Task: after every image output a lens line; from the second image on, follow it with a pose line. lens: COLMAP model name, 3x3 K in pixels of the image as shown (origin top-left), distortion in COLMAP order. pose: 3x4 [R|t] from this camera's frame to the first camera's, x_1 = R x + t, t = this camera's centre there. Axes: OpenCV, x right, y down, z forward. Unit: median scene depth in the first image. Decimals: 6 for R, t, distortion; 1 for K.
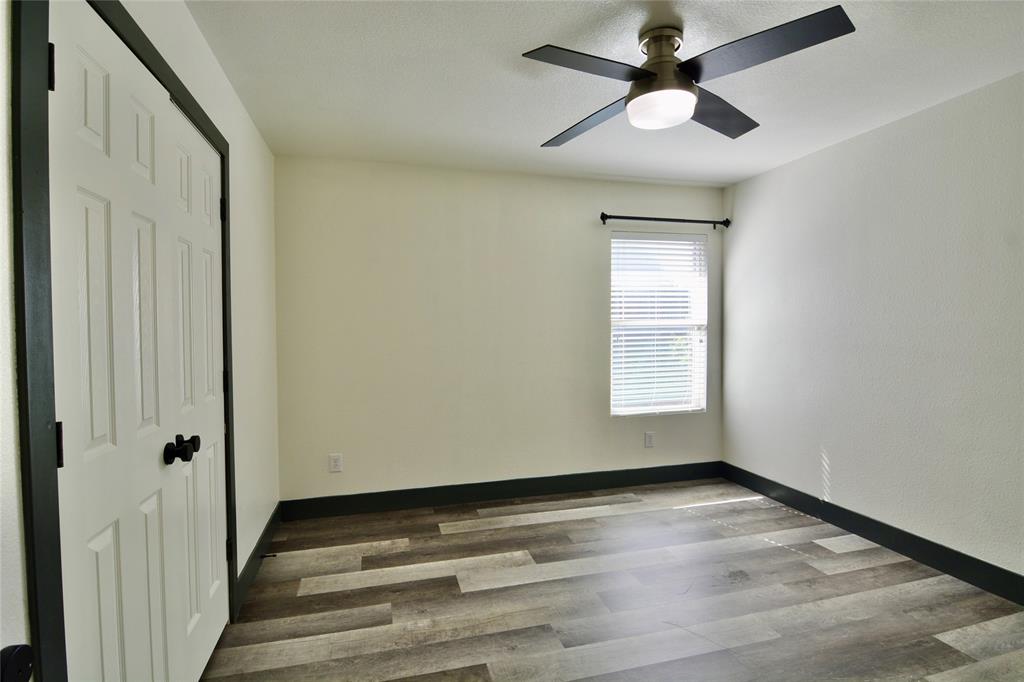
lens RADIAL K [[497.0, 0, 503.2], [0, 497.0, 343.4], [0, 0, 1]] dist [-0.003181, -0.013082]
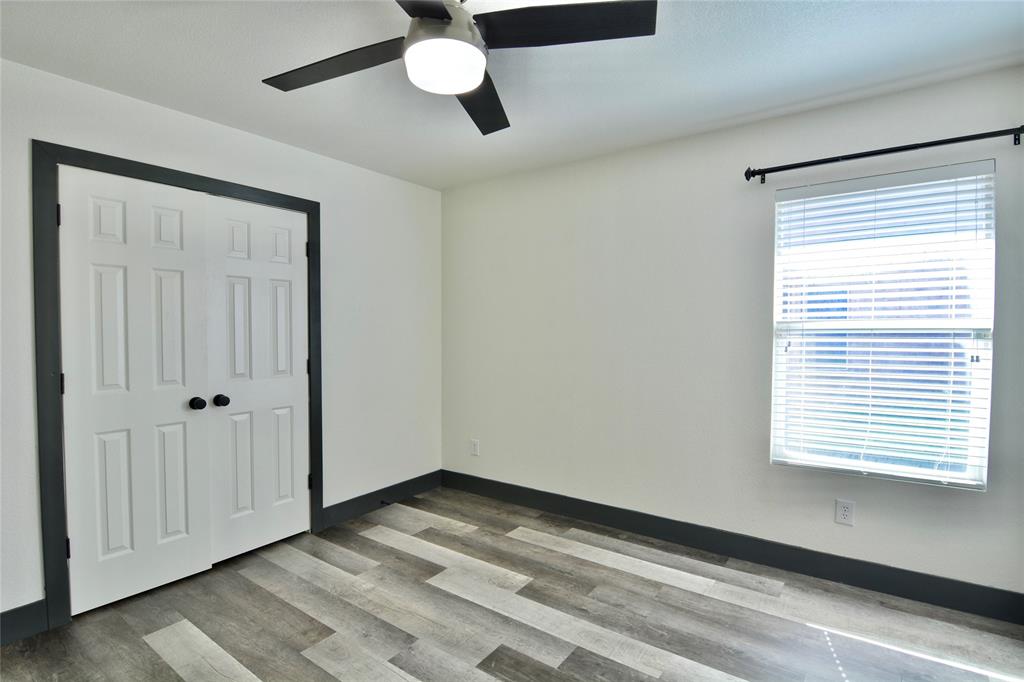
lens RADIAL K [[497.0, 0, 503.2], [0, 497.0, 343.4], [0, 0, 1]] dist [-0.003181, -0.013082]
pose [[0.631688, 0.028797, -0.774688, 0.626664], [-0.028057, 0.999504, 0.014275, -0.018787], [0.774715, 0.012718, 0.632183, 0.344525]]
